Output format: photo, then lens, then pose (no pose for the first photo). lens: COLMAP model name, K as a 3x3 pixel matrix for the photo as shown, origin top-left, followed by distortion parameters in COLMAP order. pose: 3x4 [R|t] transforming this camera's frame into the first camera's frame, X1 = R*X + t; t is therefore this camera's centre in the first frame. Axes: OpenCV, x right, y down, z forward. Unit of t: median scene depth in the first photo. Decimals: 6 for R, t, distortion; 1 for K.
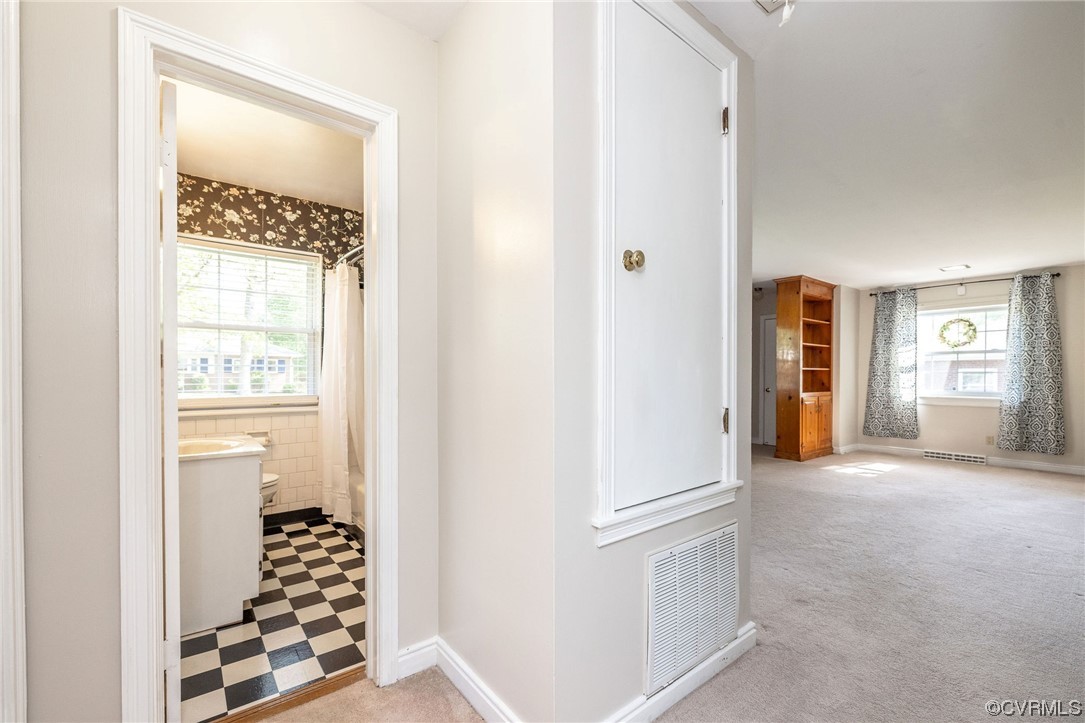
lens RADIAL K [[458.3, 0, 543.4], [0, 458.3, 380.2], [0, 0, 1]] dist [0.000085, -0.000571]
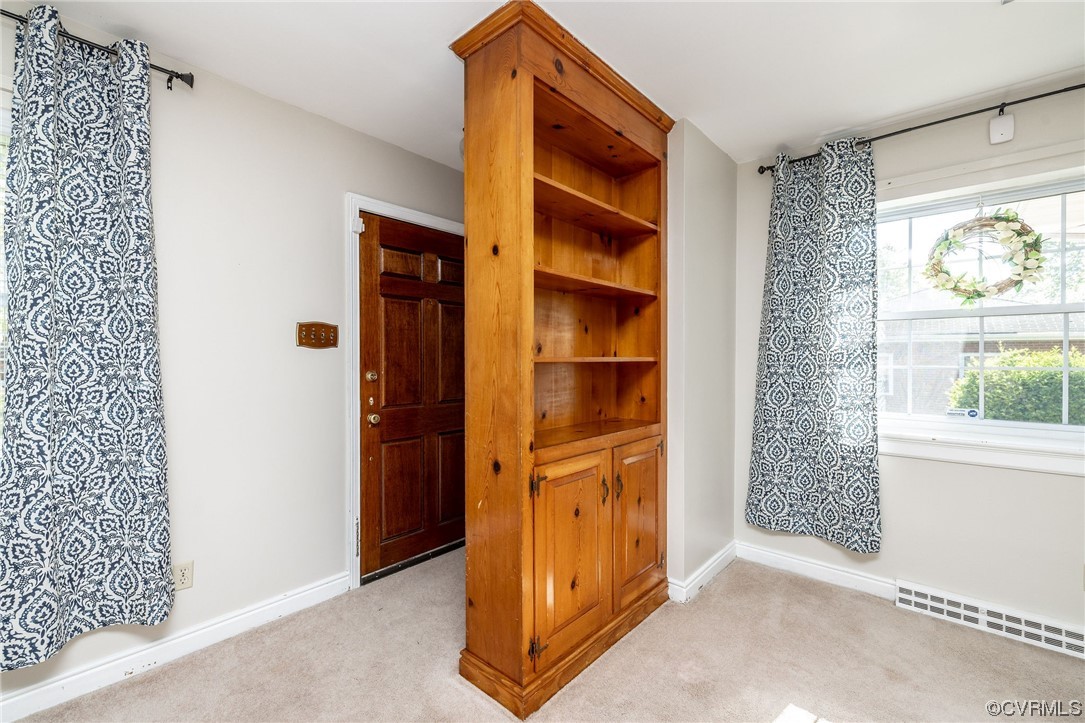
lens RADIAL K [[458.3, 0, 535.3], [0, 458.3, 358.8], [0, 0, 1]] dist [0.000085, -0.000571]
pose [[0.985411, 0.000201, 0.170191, 0.494253], [0.001255, 0.999964, -0.008448, -0.021775], [-0.170187, 0.008538, 0.985375, 0.699975]]
